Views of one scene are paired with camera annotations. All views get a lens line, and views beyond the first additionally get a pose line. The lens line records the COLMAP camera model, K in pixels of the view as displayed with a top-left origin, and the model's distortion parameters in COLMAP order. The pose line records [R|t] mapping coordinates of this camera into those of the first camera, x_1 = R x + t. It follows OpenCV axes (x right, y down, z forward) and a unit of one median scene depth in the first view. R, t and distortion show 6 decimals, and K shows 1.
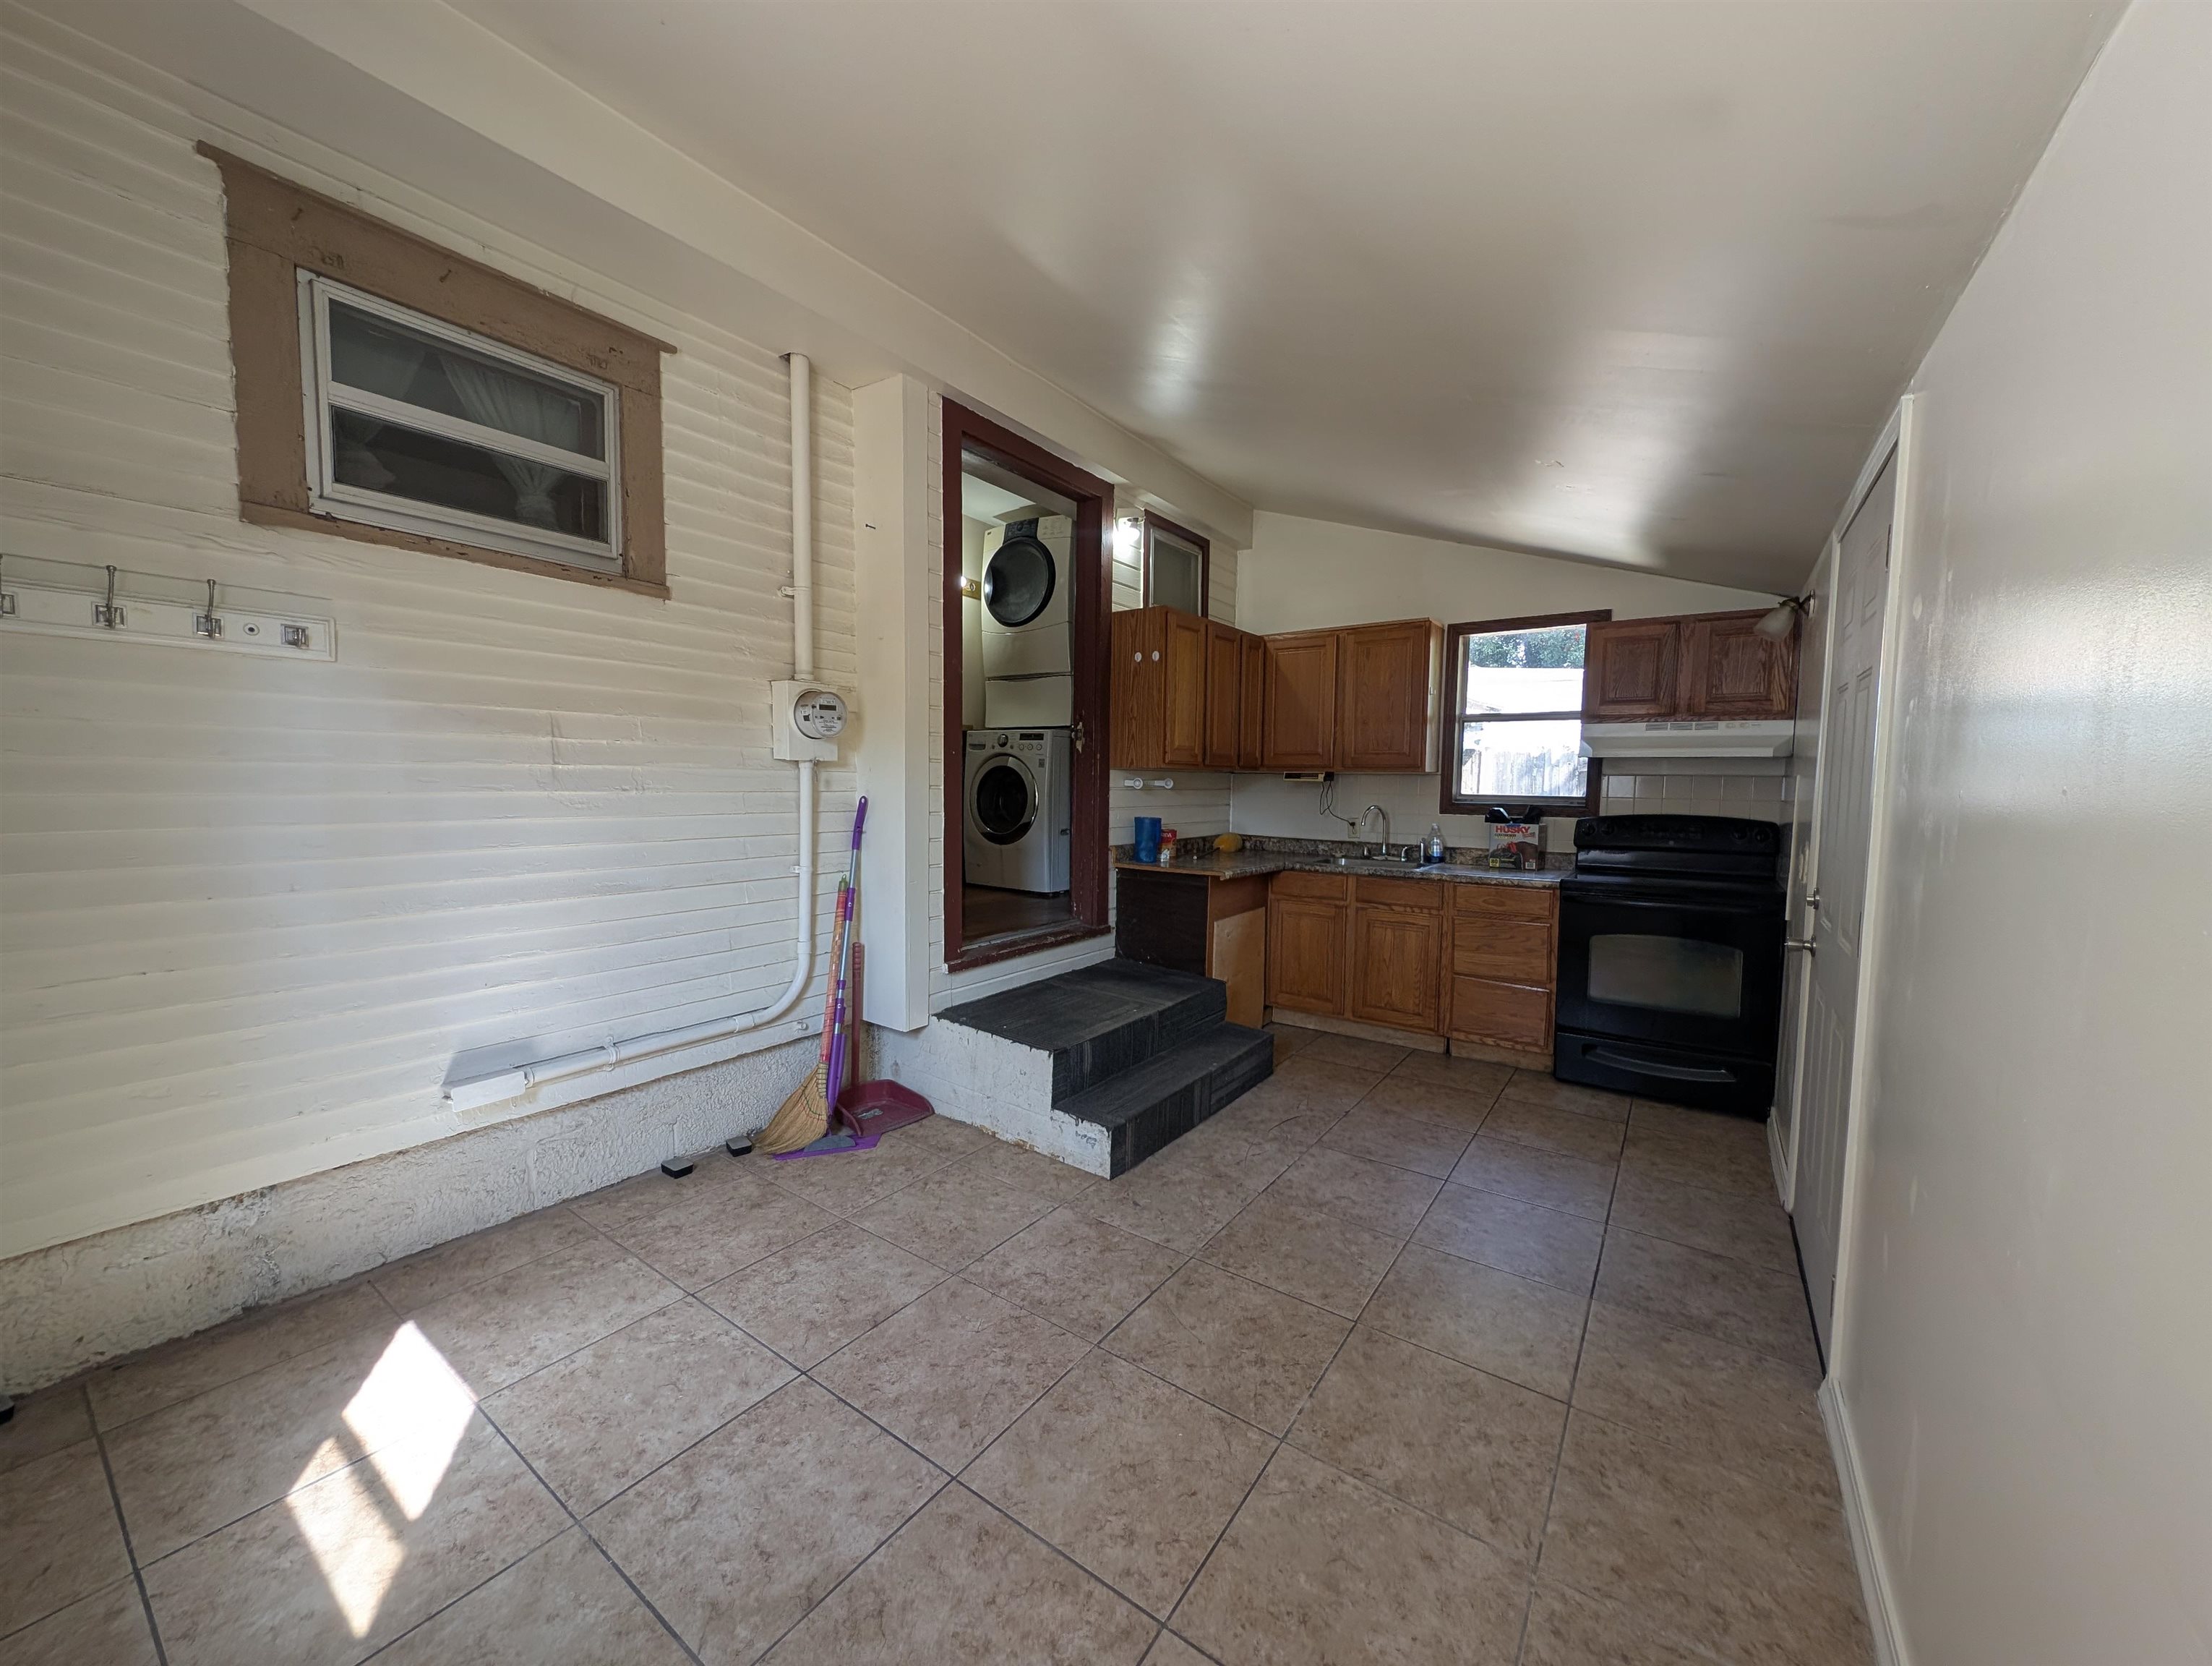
lens RADIAL K [[838.1, 0, 1103.9], [0, 838.1, 836.0], [0, 0, 1]] dist [0.000246, -0.000460]
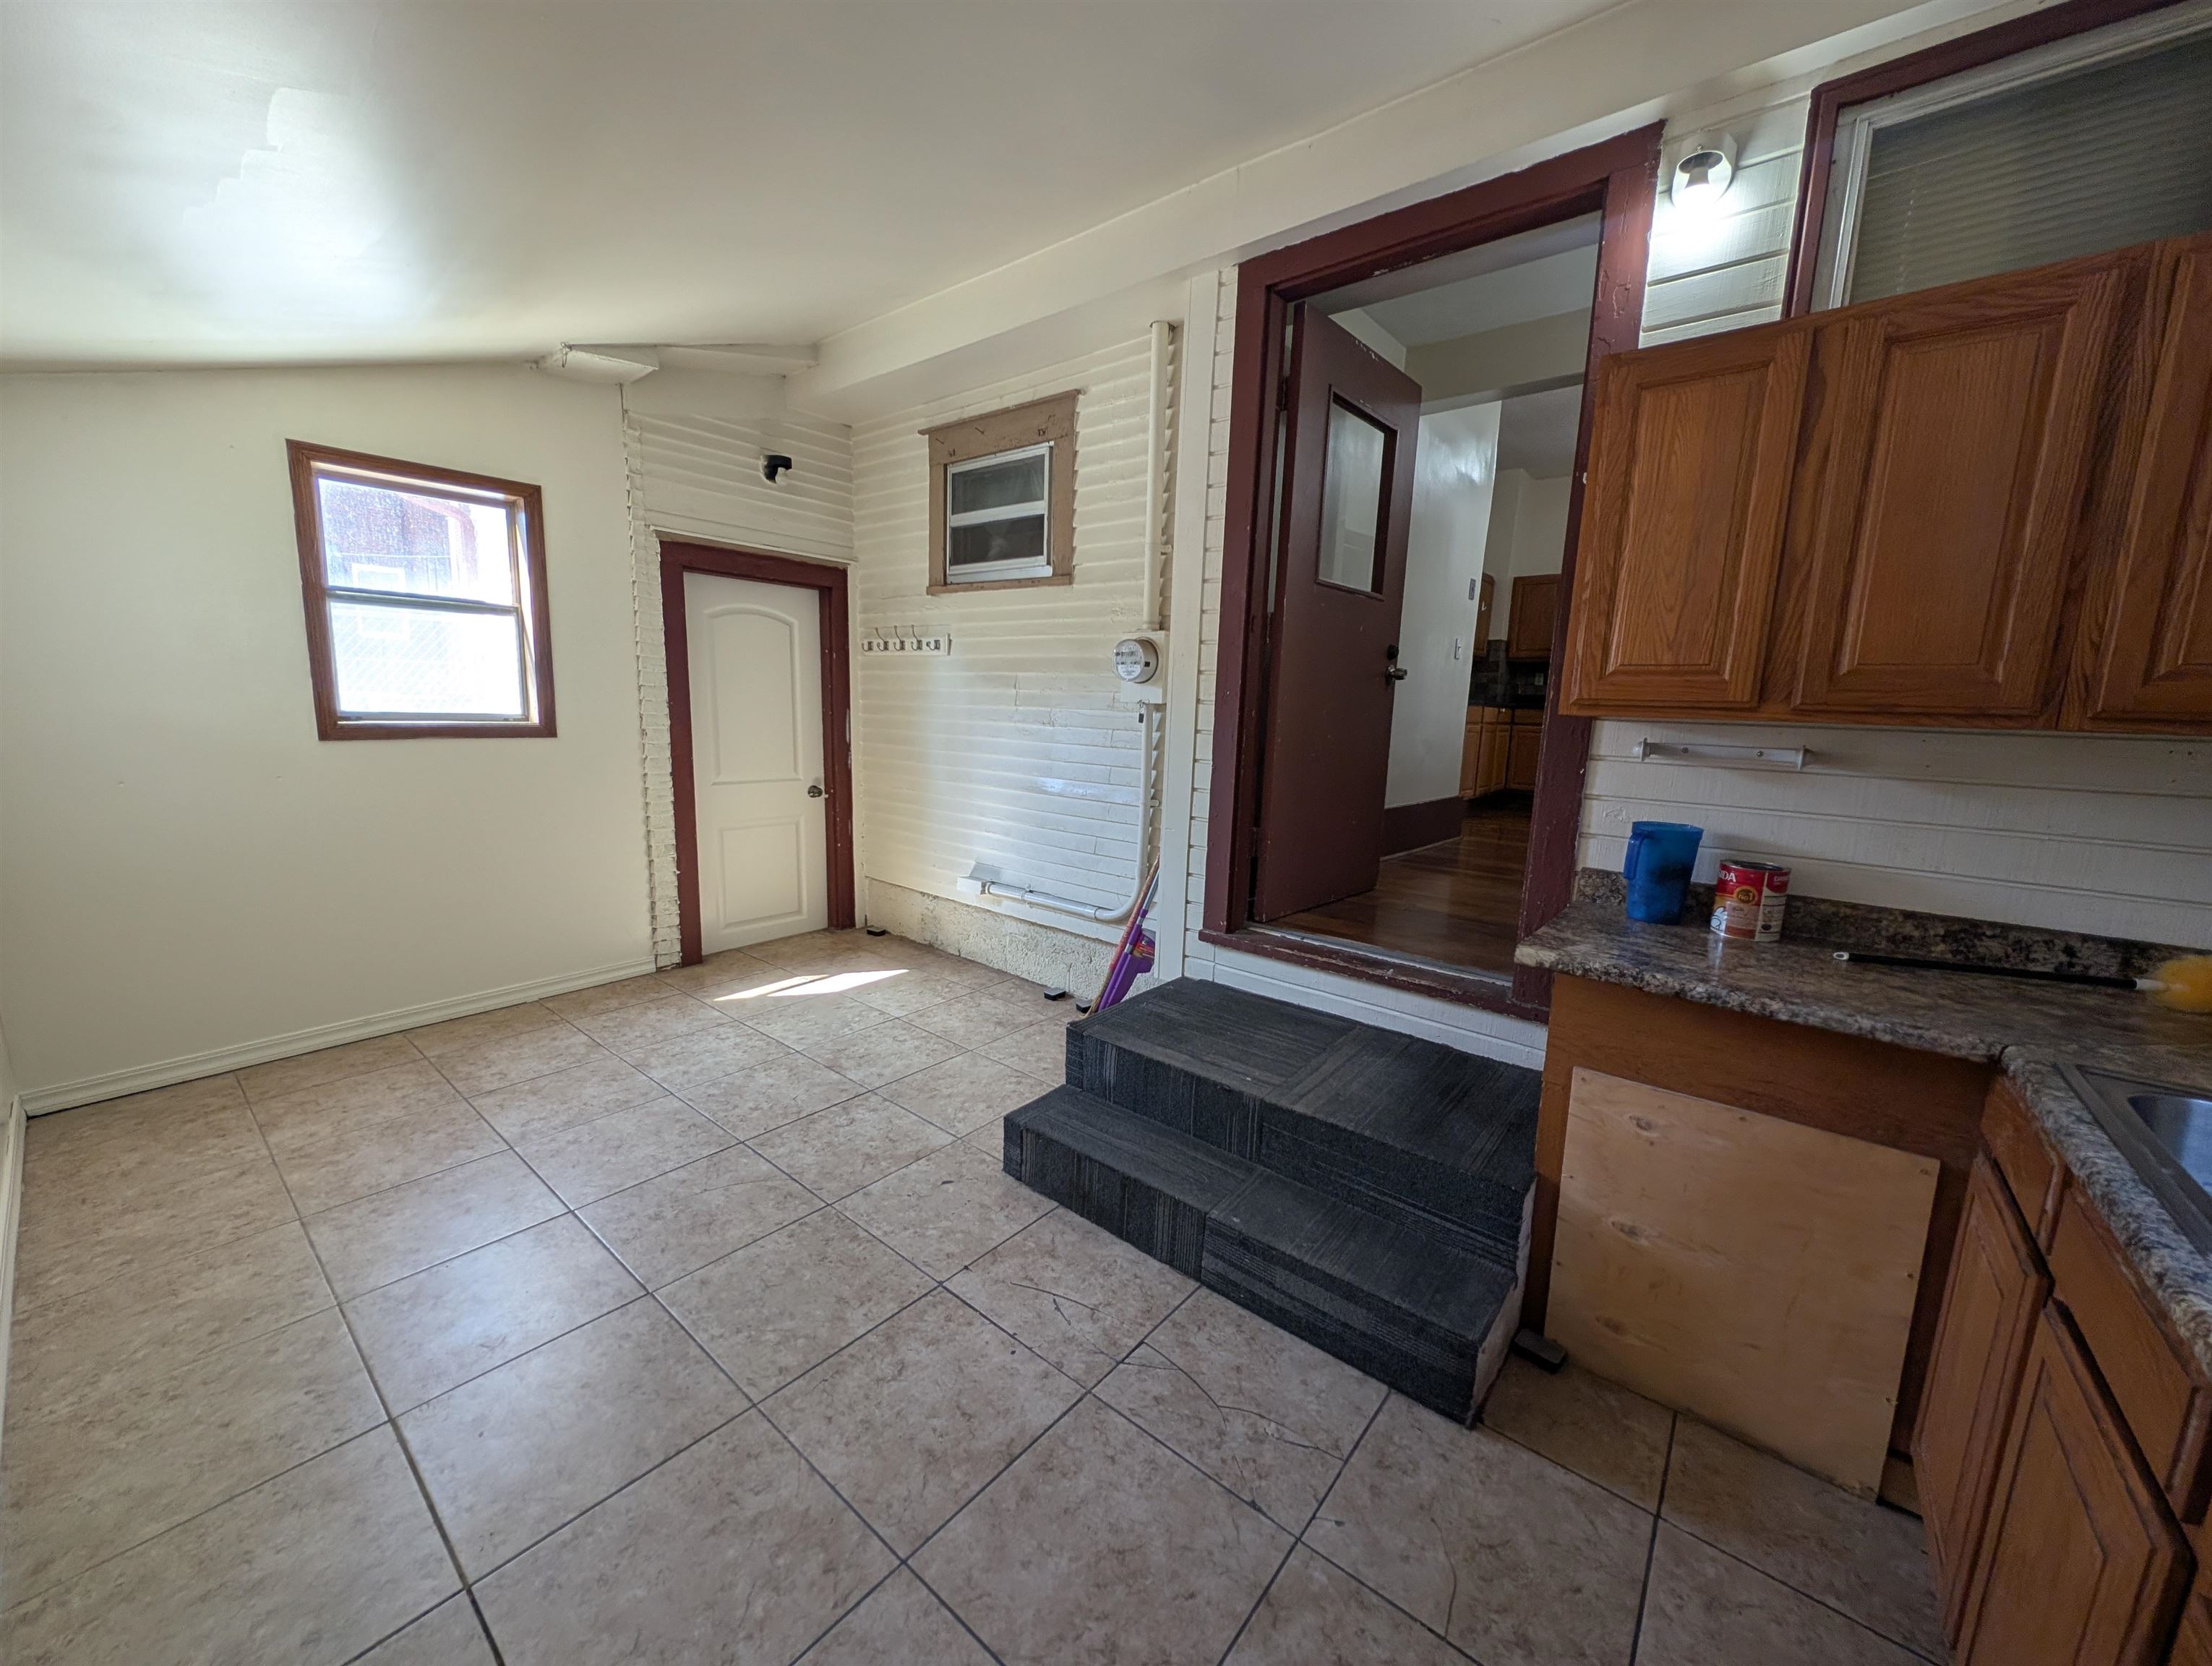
lens RADIAL K [[838.1, 0, 1103.9], [0, 838.1, 836.0], [0, 0, 1]] dist [0.000246, -0.000460]
pose [[-0.075508, 0.139996, -0.987269, 0.932441], [-0.103630, 0.983632, 0.147406, -0.092092], [0.991746, 0.113441, -0.059764, 1.256448]]
